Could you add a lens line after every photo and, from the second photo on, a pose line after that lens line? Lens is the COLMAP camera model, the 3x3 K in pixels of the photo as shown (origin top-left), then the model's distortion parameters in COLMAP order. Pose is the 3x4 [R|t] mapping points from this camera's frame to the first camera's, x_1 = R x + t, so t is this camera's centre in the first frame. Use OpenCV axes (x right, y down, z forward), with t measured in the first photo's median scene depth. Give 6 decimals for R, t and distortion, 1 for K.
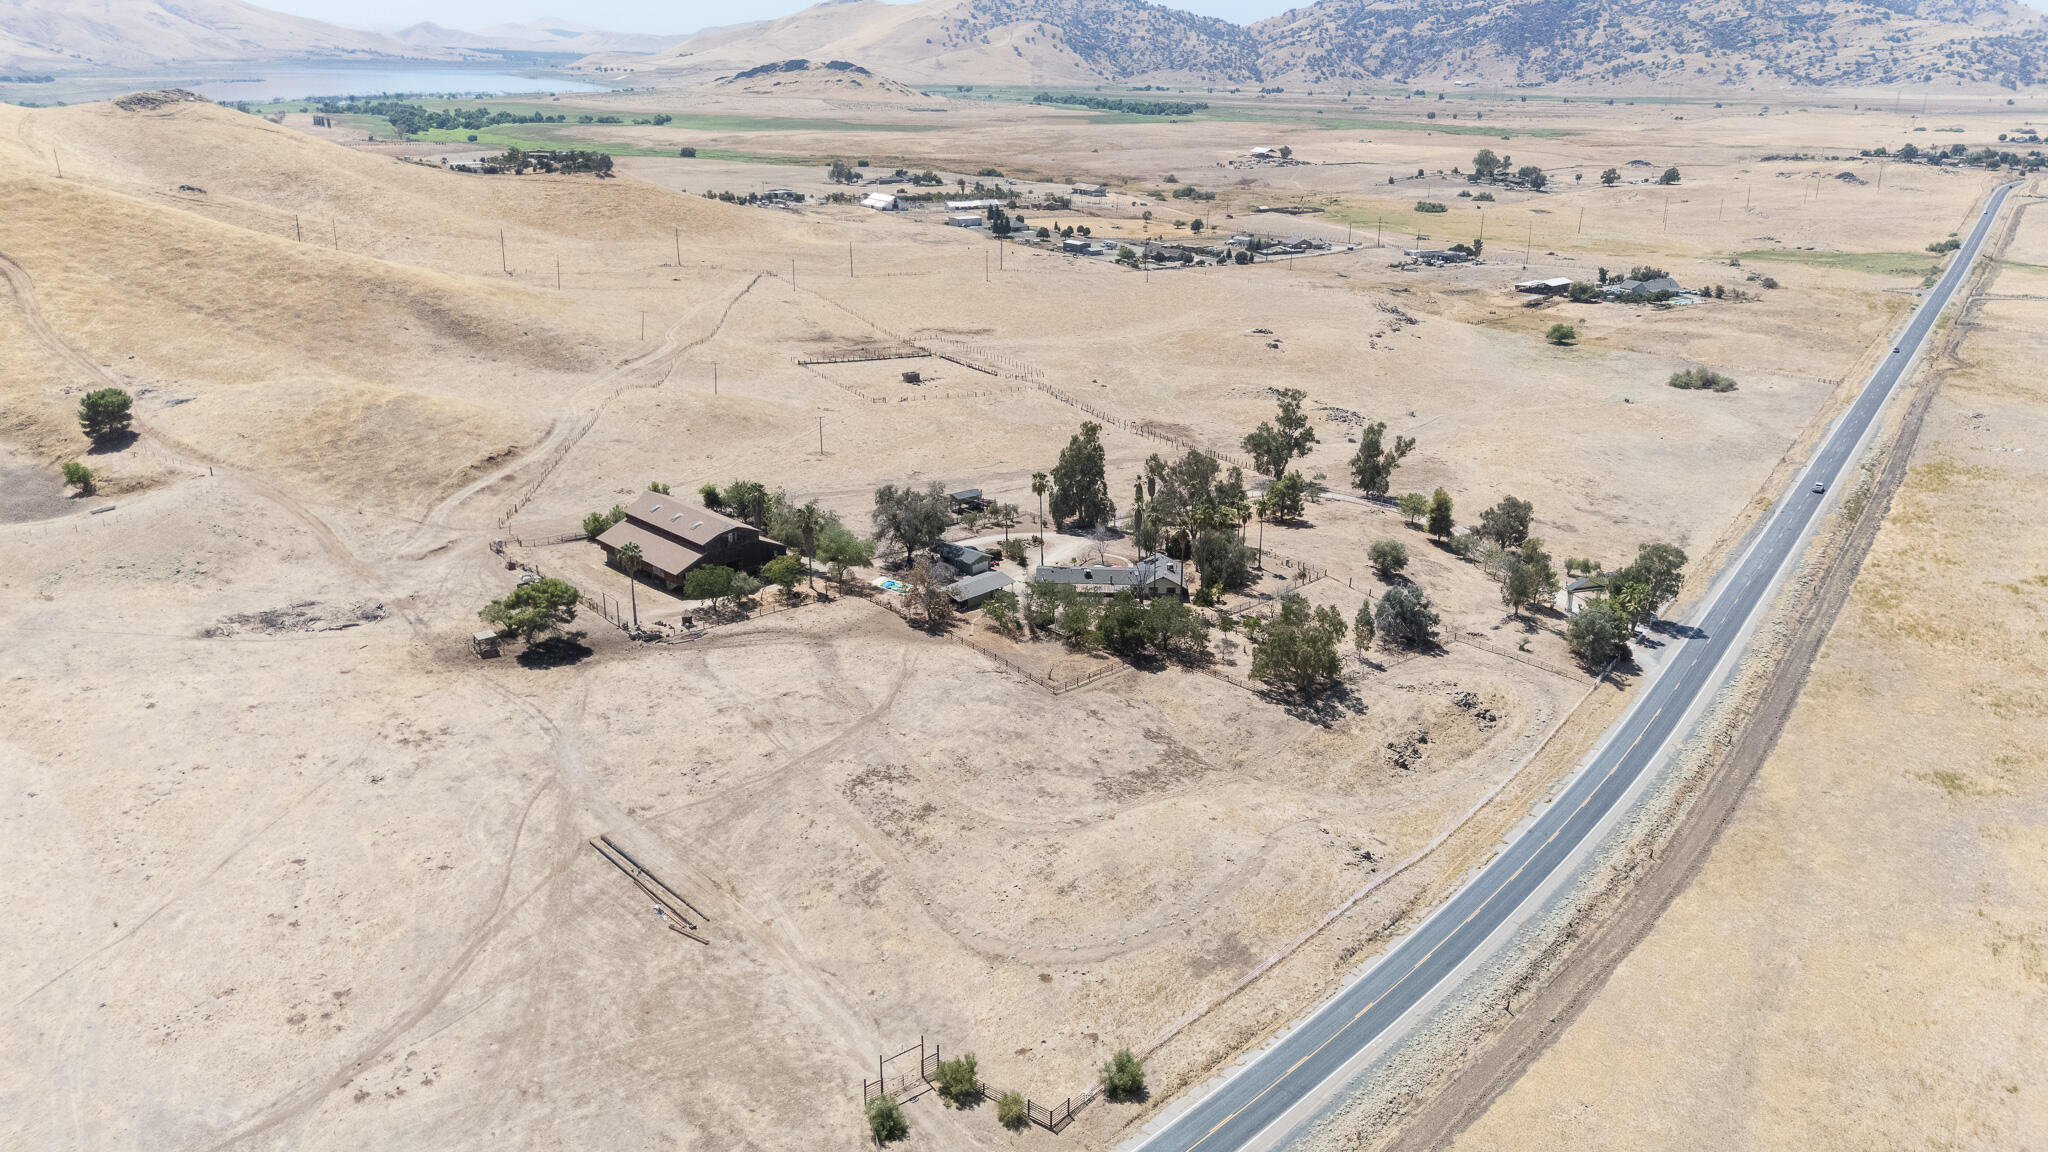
lens RADIAL K [[1610.7, 0, 1024.0], [0, 1610.7, 576.0], [0, 0, 1]] dist [0.097952, -0.079987]
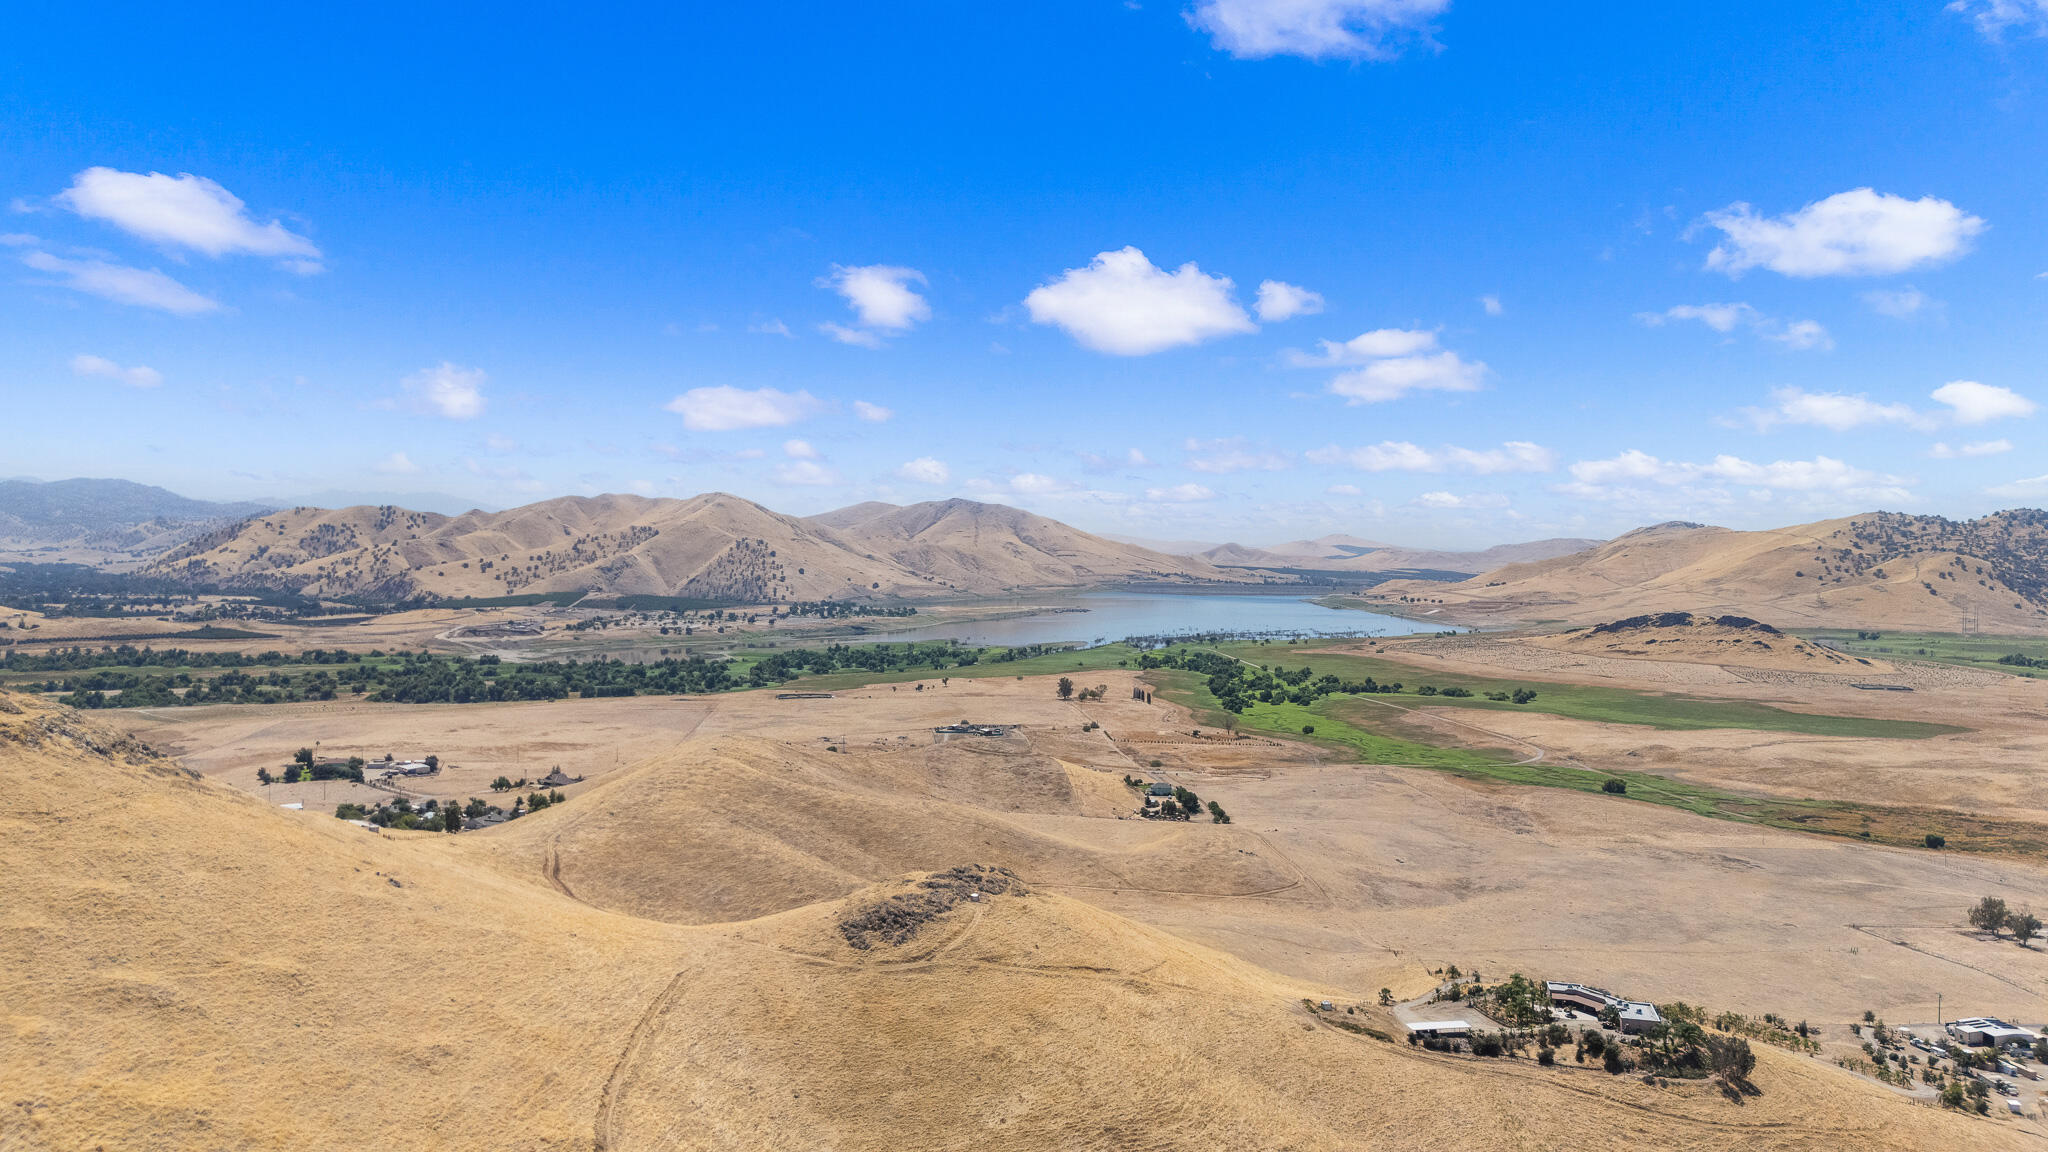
lens RADIAL K [[1610.7, 0, 1024.0], [0, 1610.7, 576.0], [0, 0, 1]] dist [0.097952, -0.079987]
pose [[0.897657, 0.008458, -0.440614, -0.048312], [-0.138299, 0.954714, -0.263427, -0.048111], [0.418433, 0.297404, 0.858175, 0.097940]]
